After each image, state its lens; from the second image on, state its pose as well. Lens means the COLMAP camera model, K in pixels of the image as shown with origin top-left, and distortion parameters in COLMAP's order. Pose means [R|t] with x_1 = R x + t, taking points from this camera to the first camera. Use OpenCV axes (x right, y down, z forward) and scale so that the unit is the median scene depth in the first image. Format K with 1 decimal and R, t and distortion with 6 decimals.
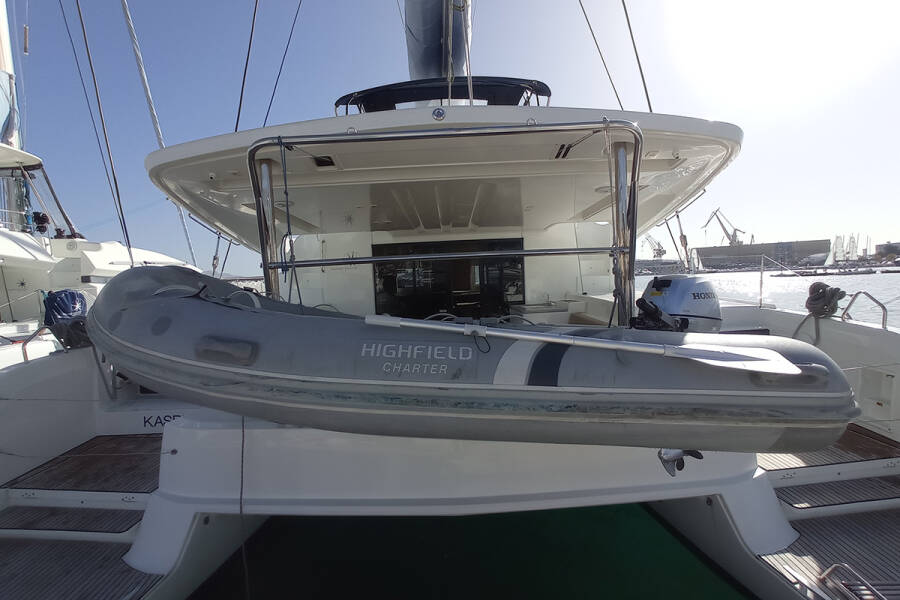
lens RADIAL K [[400.3, 0, 454.0], [0, 400.3, 307.2], [0, 0, 1]] dist [-0.030242, 0.007409]
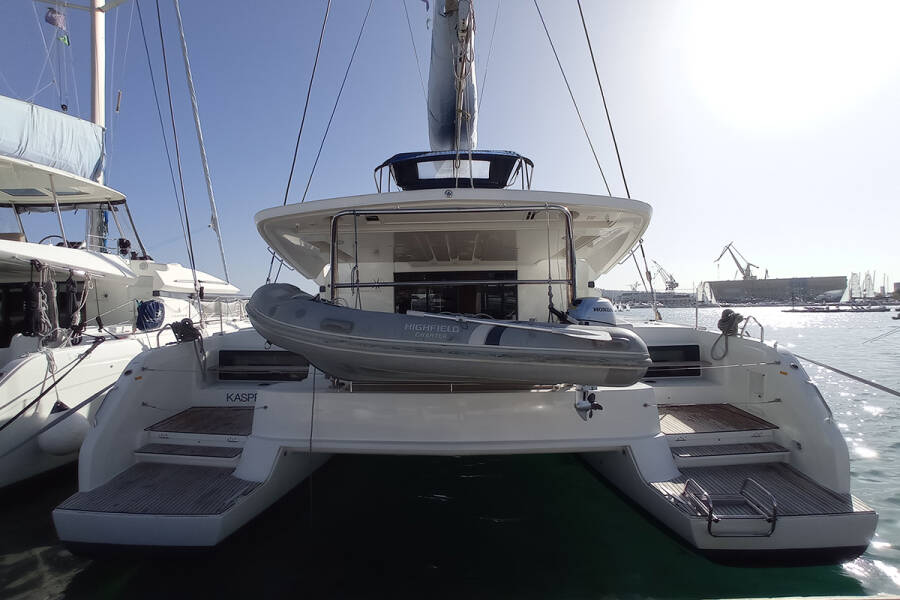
lens RADIAL K [[400.3, 0, 454.7], [0, 400.3, 305.8], [0, 0, 1]] dist [-0.030242, 0.007409]
pose [[0.999335, 0.027025, -0.024490, 0.028893], [-0.028716, 0.997022, -0.071578, 0.057509], [0.022482, 0.072234, 0.997134, -0.431748]]
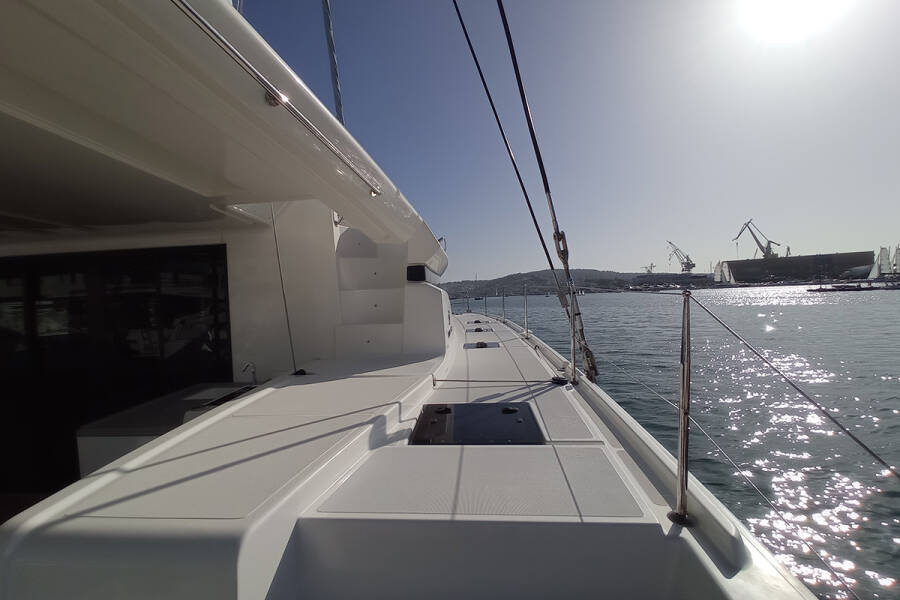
lens RADIAL K [[400.3, 0, 452.0], [0, 400.3, 310.0], [0, 0, 1]] dist [-0.030242, 0.007409]
pose [[0.998100, 0.001188, -0.061603, 0.925160], [-0.003006, 0.999563, -0.029415, -0.154510], [0.061541, 0.029544, 0.997667, 1.056355]]
